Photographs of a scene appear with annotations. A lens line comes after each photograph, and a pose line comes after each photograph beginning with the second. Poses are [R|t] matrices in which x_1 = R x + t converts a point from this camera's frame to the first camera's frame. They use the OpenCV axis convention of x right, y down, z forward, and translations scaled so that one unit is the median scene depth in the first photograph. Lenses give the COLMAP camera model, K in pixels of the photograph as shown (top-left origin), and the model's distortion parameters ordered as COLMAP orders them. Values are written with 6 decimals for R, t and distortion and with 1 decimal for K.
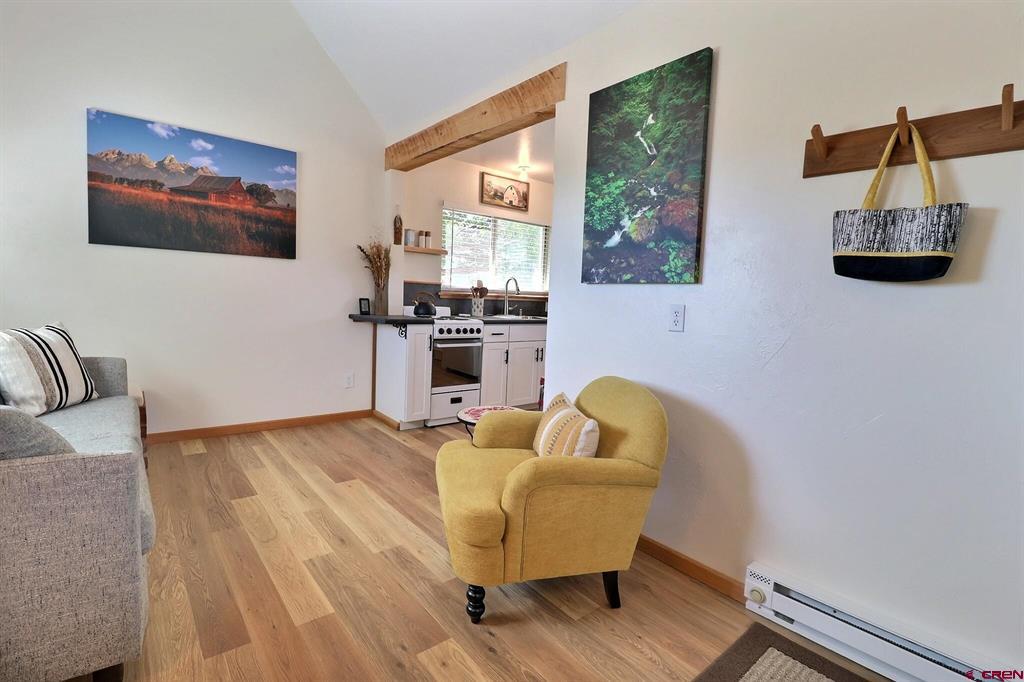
lens RADIAL K [[473.4, 0, 508.8], [0, 473.4, 336.4], [0, 0, 1]] dist [-0.017056, -0.001054]
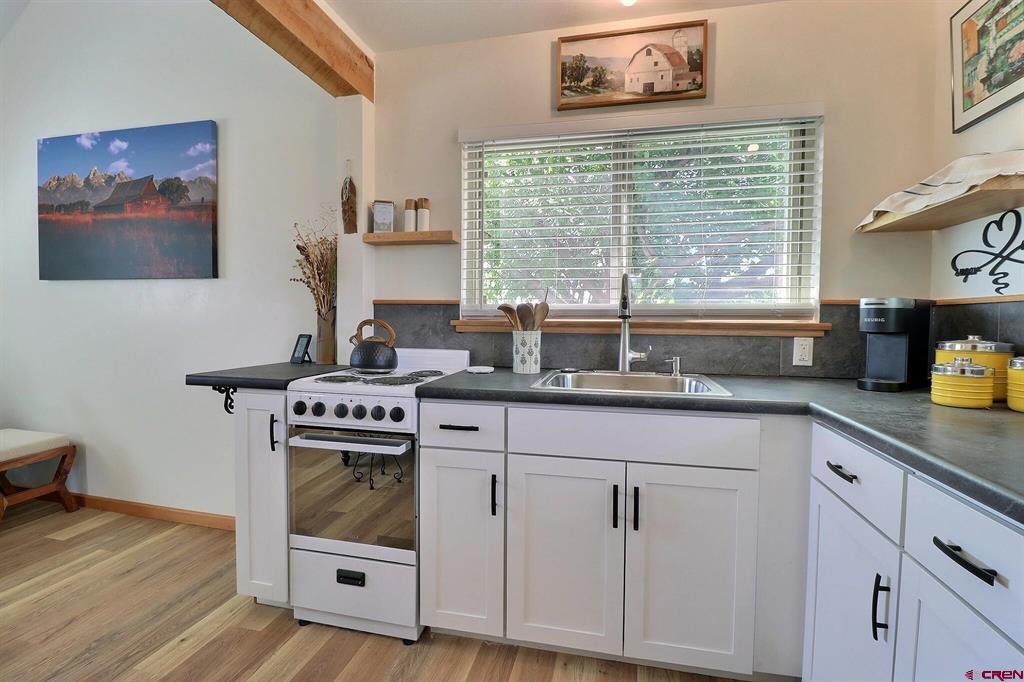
lens RADIAL K [[473.4, 0, 508.8], [0, 473.4, 336.4], [0, 0, 1]] dist [-0.017056, -0.001054]
pose [[0.610199, -0.011375, -0.792166, 0.298046], [-0.051466, 0.997216, -0.053963, -0.059299], [0.790575, 0.073698, 0.607915, 0.839315]]
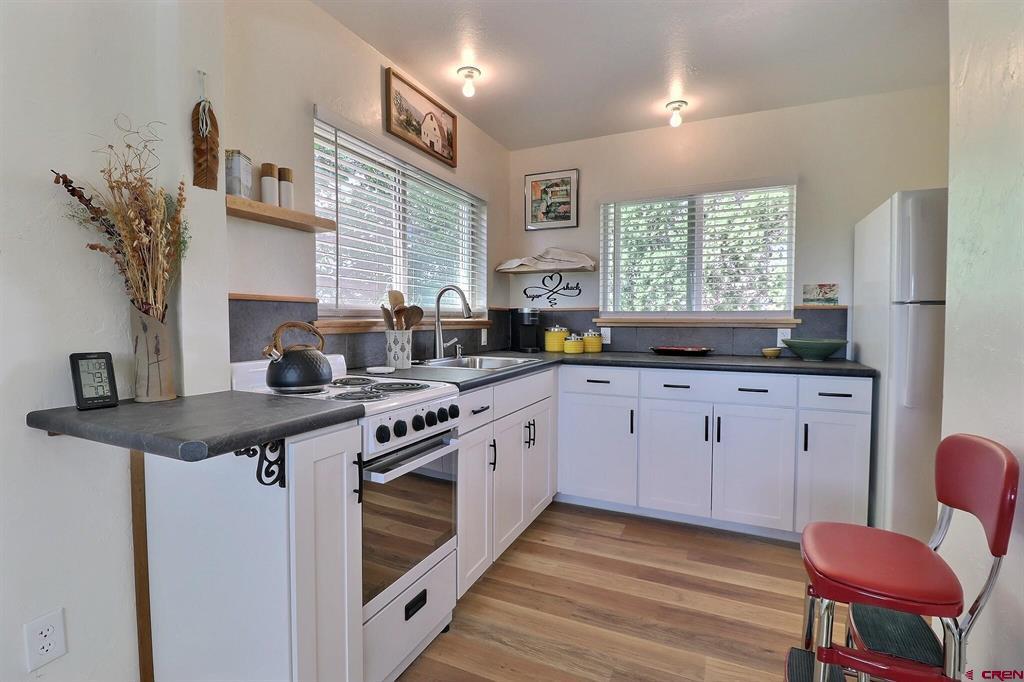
lens RADIAL K [[473.4, 0, 508.8], [0, 473.4, 336.4], [0, 0, 1]] dist [-0.017056, -0.001054]
pose [[0.899741, -0.057852, 0.432573, -0.194036], [0.075683, 0.996841, -0.024102, -0.062950], [-0.429812, 0.054423, 0.901277, 0.615626]]
